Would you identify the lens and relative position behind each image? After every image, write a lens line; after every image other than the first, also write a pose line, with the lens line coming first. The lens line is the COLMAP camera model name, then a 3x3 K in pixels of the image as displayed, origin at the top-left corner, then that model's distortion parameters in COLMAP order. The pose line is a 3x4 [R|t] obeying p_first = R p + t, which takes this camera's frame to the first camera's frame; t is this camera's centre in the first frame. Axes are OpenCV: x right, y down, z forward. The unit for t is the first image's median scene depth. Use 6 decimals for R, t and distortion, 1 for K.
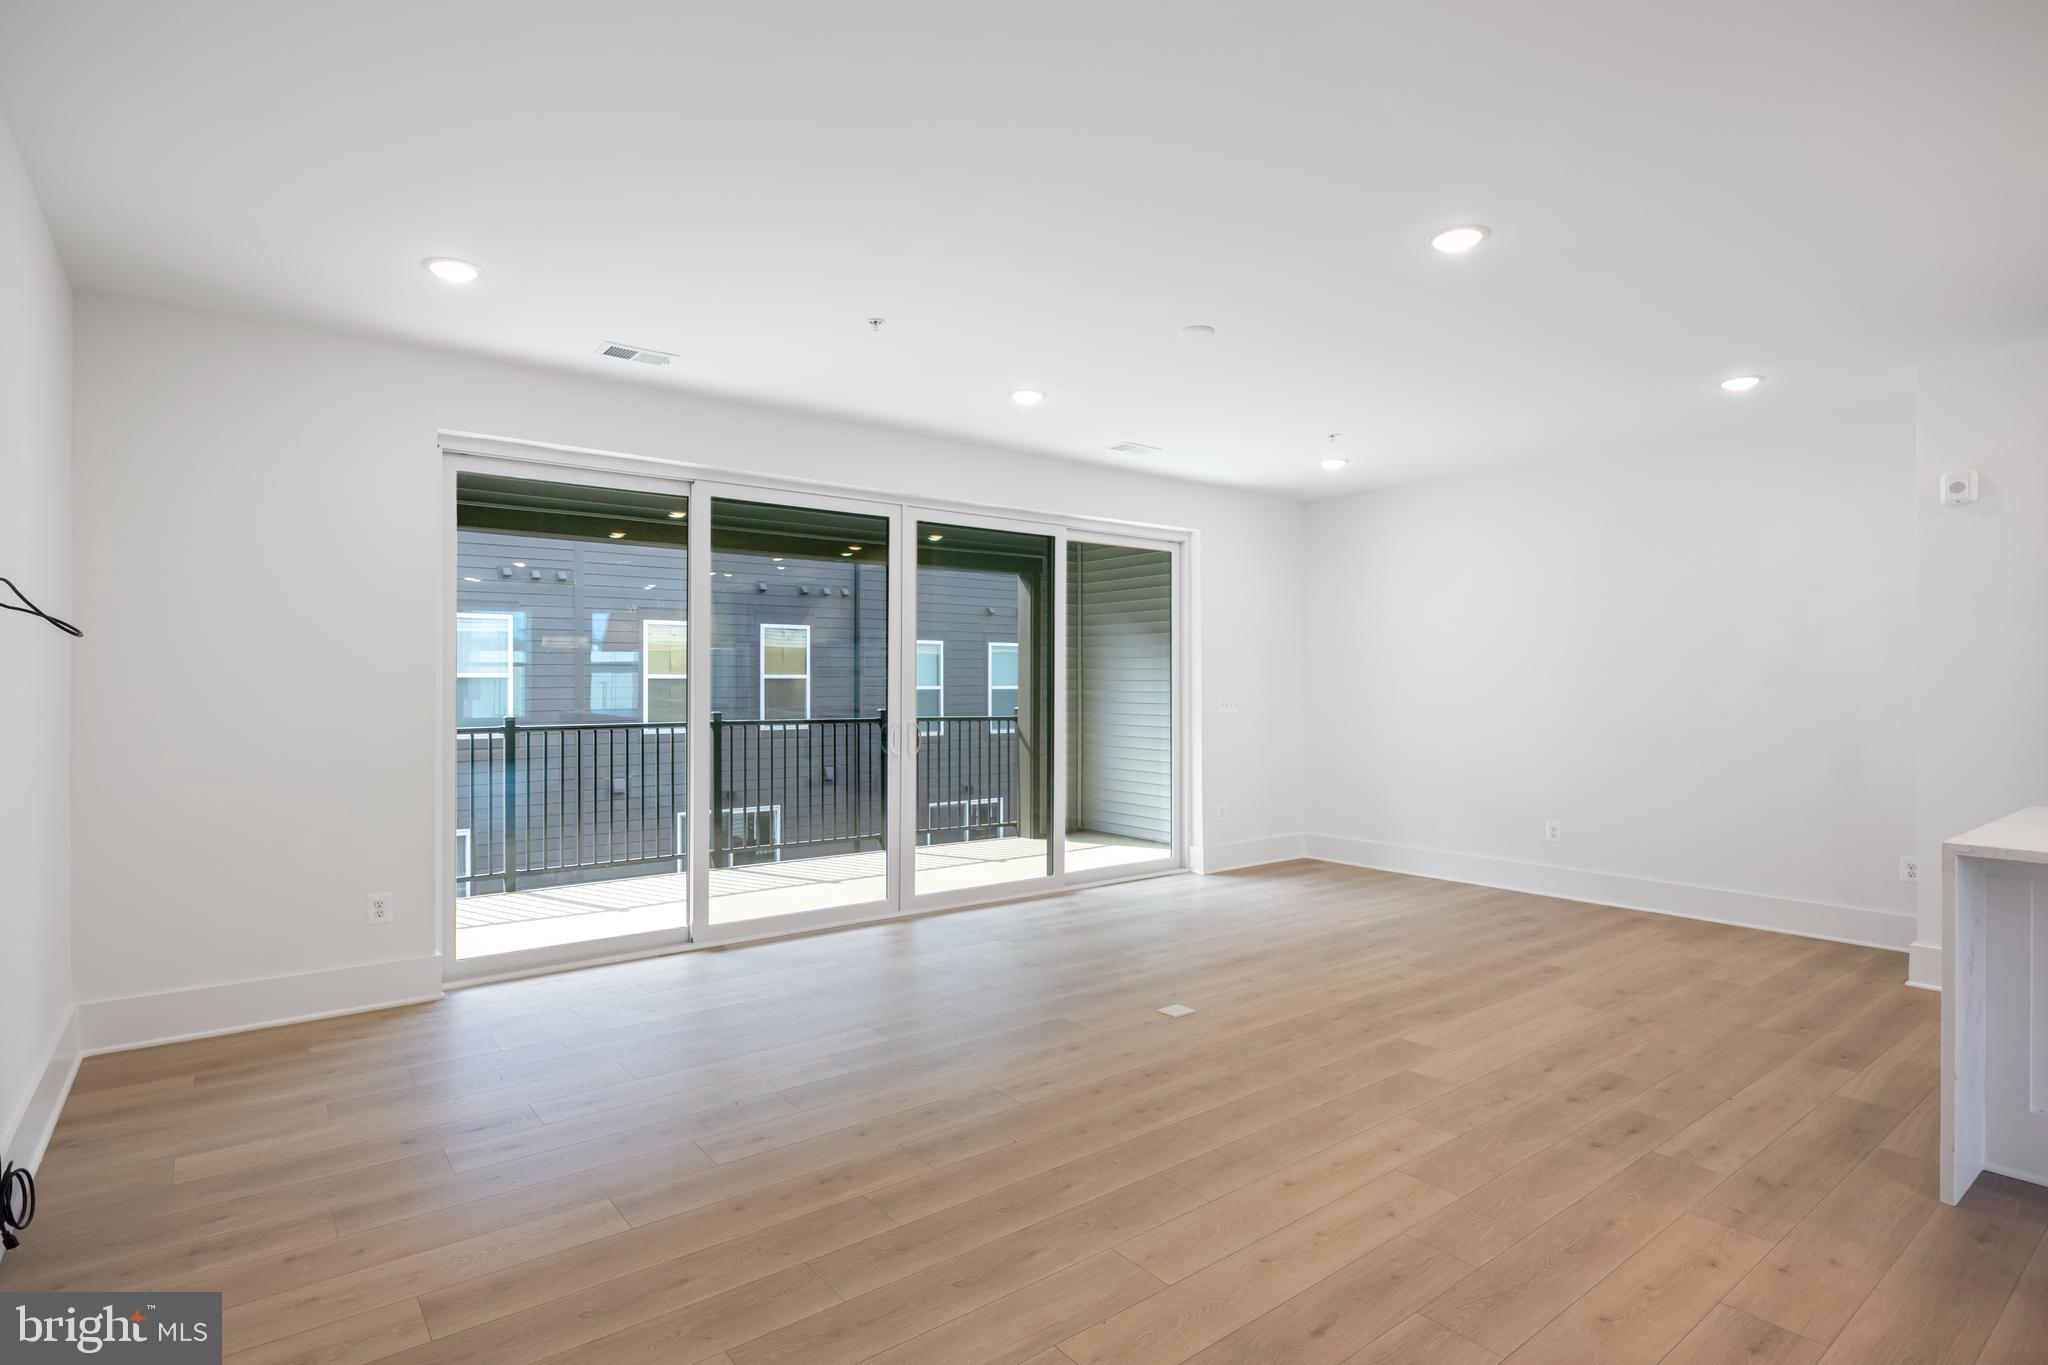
lens RADIAL K [[1038.6, 0, 1011.1], [0, 1038.6, 693.3], [0, 0, 1]] dist [-0.016687, 0.000595]
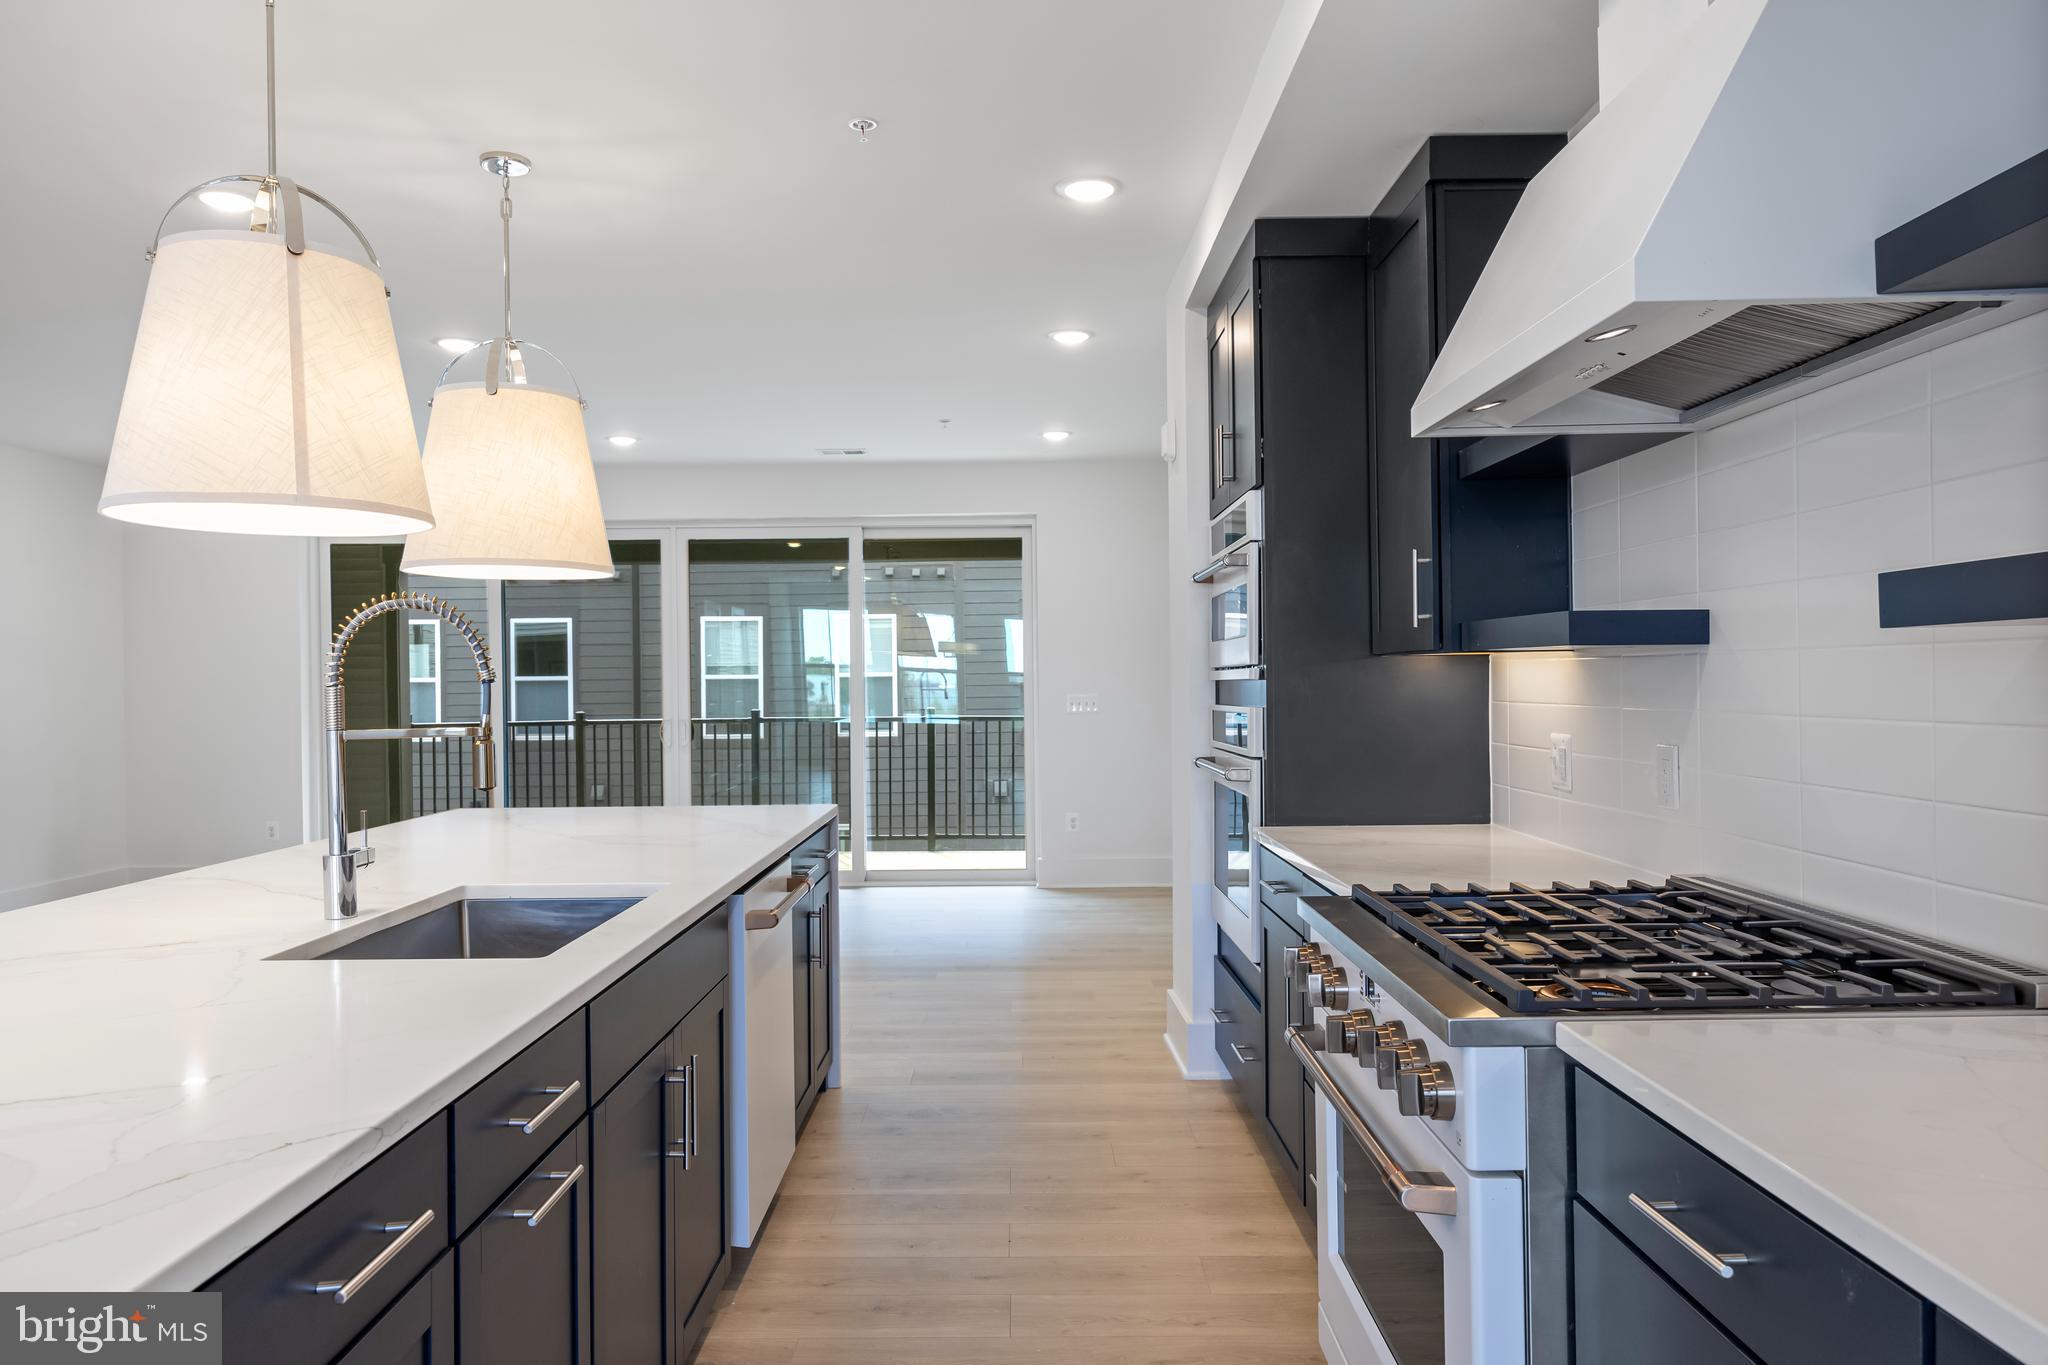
lens RADIAL K [[1375.4, 0, 1021.3], [0, 1375.4, 687.1], [0, 0, 1]] dist [0.004714, -0.004666]
pose [[0.789948, -0.004789, -0.613156, 1.520884], [0.003899, 0.999989, -0.002787, 0.001074], [0.613162, -0.000189, 0.789957, 0.047054]]
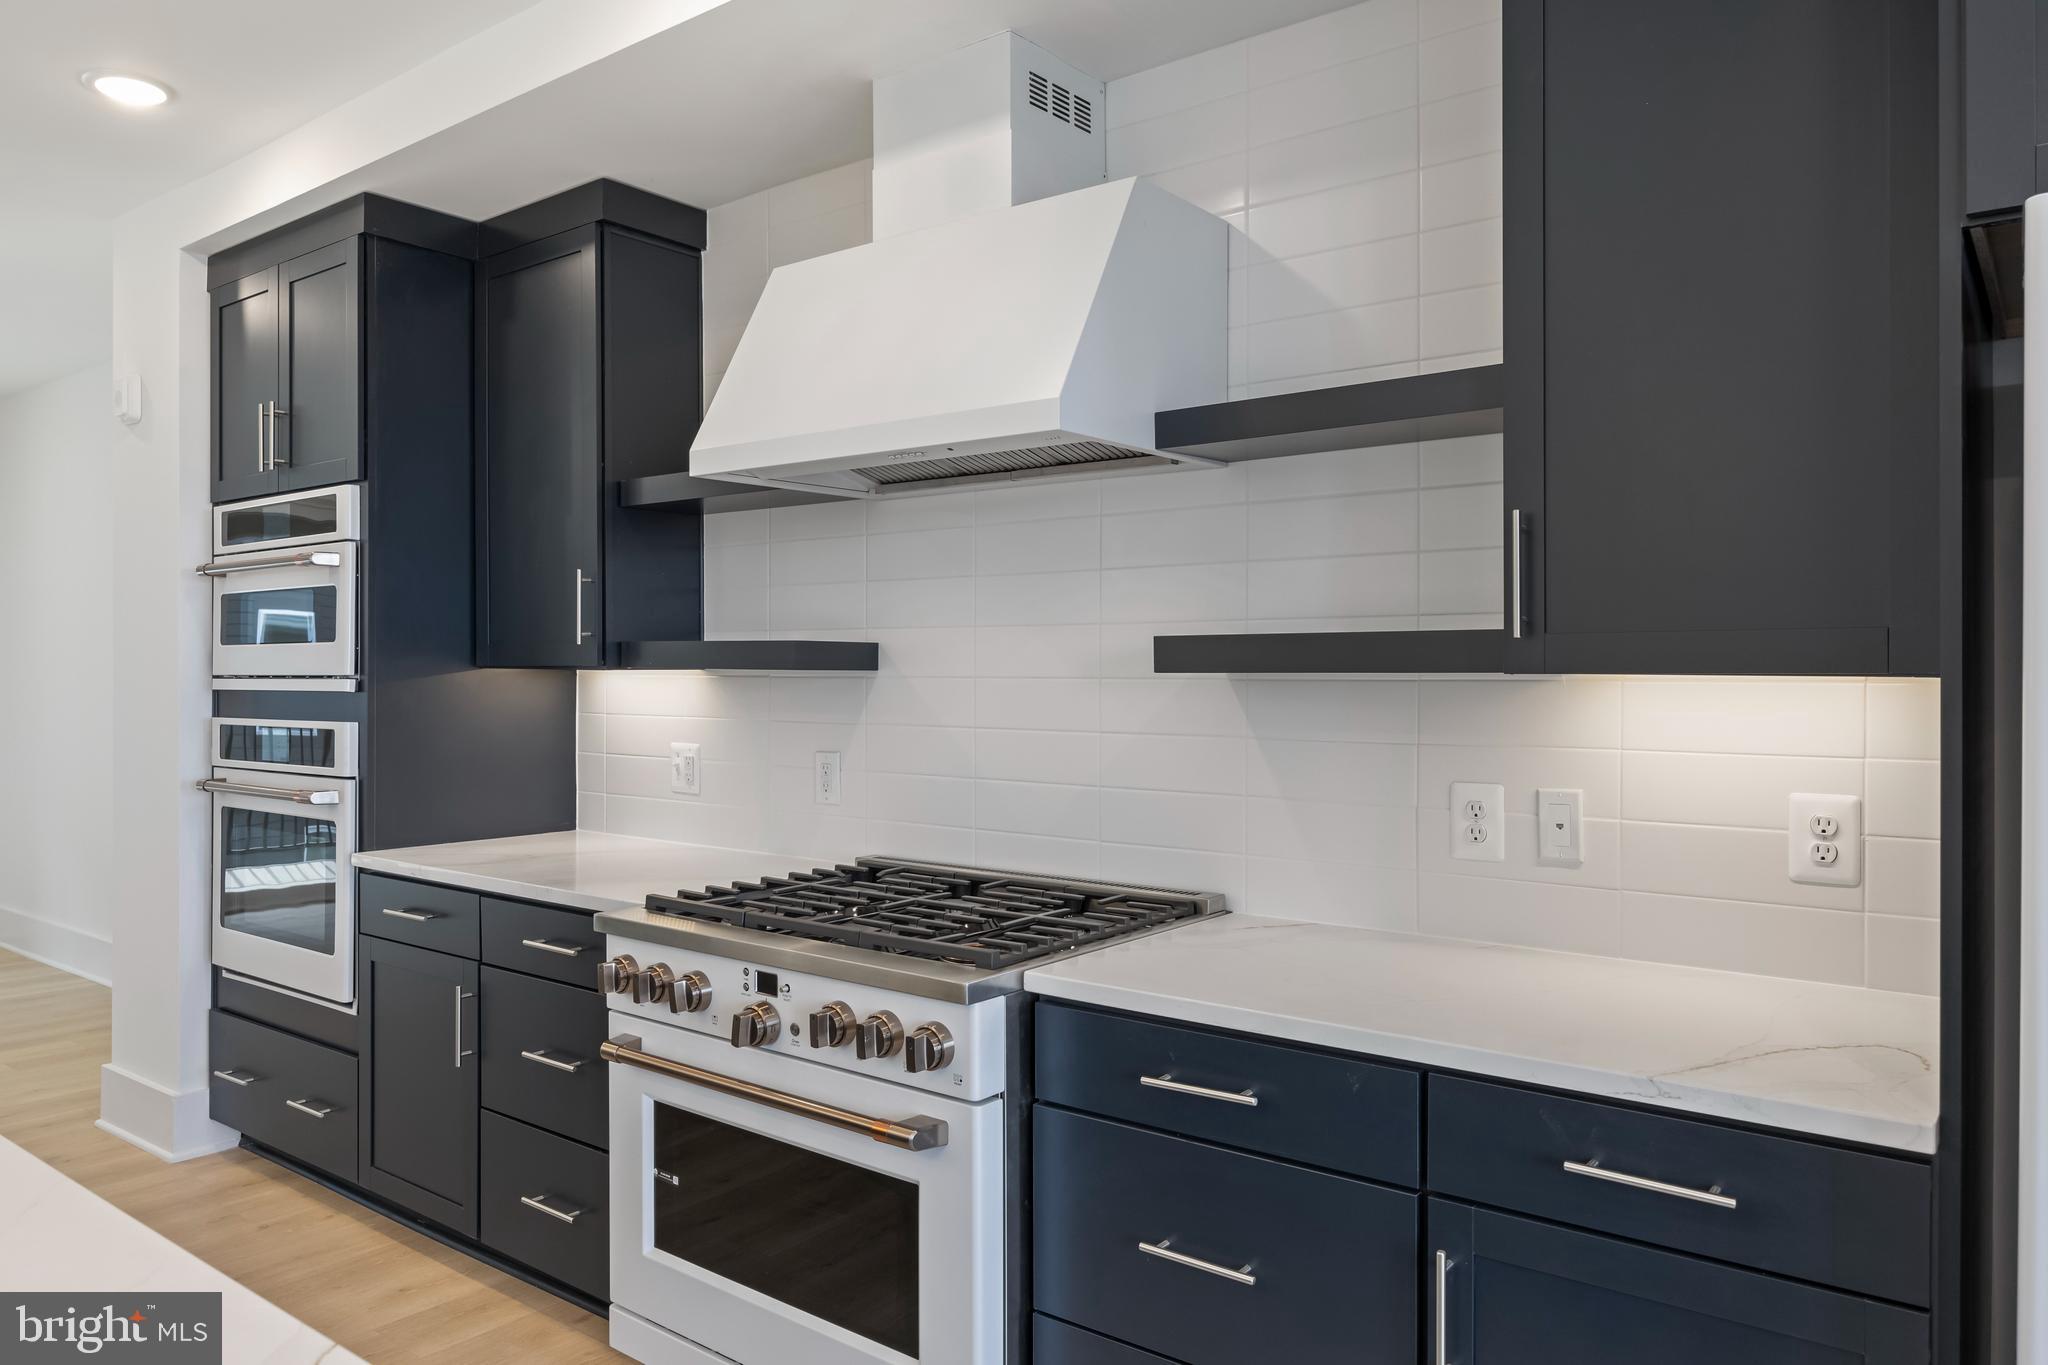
lens RADIAL K [[1375.4, 0, 1022.2], [0, 1375.4, 673.6], [0, 0, 1]] dist [0.004714, -0.004666]
pose [[0.968683, 0.003758, 0.248273, 1.286449], [-0.001714, 0.999963, -0.008448, -0.009904], [-0.248295, 0.007758, 0.968653, -0.041232]]
